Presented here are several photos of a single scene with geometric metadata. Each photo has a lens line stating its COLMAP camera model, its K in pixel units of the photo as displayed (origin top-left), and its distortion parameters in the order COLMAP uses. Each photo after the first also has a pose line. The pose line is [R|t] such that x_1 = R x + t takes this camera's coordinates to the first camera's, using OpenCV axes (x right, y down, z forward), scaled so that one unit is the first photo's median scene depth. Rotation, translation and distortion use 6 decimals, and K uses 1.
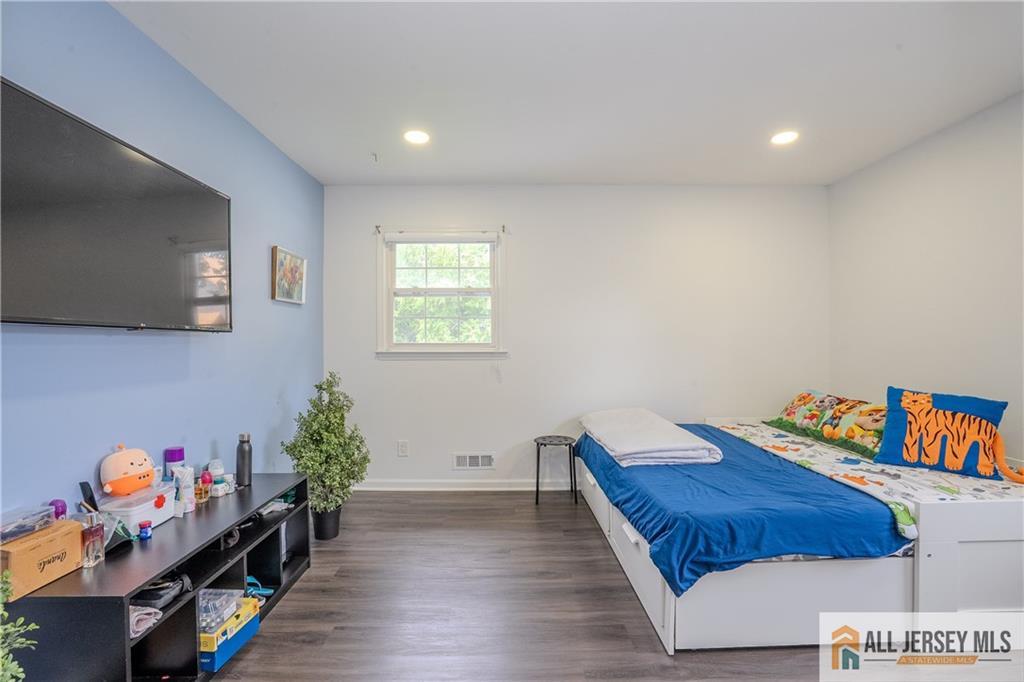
lens RADIAL K [[476.8, 0, 510.1], [0, 476.8, 339.0], [0, 0, 1]] dist [-0.053080, 0.024052]
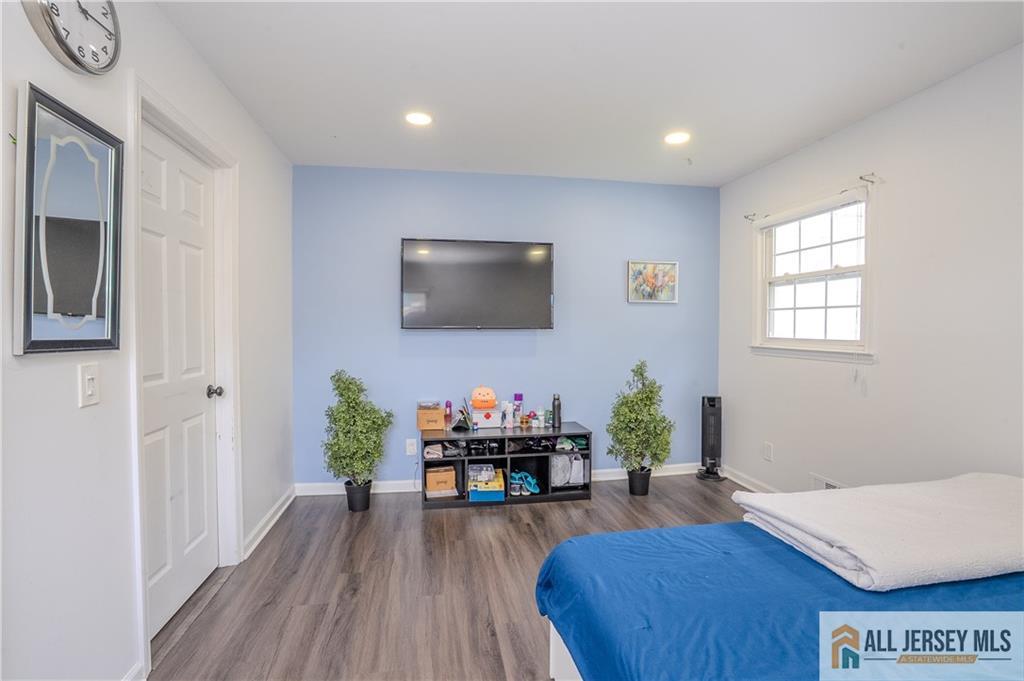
lens RADIAL K [[476.8, 0, 510.1], [0, 476.8, 338.5], [0, 0, 1]] dist [-0.053080, 0.024052]
pose [[0.153127, 0.026576, -0.987849, 0.739304], [0.003392, 0.999618, 0.027419, -0.019975], [0.988201, -0.007549, 0.152978, 0.465785]]
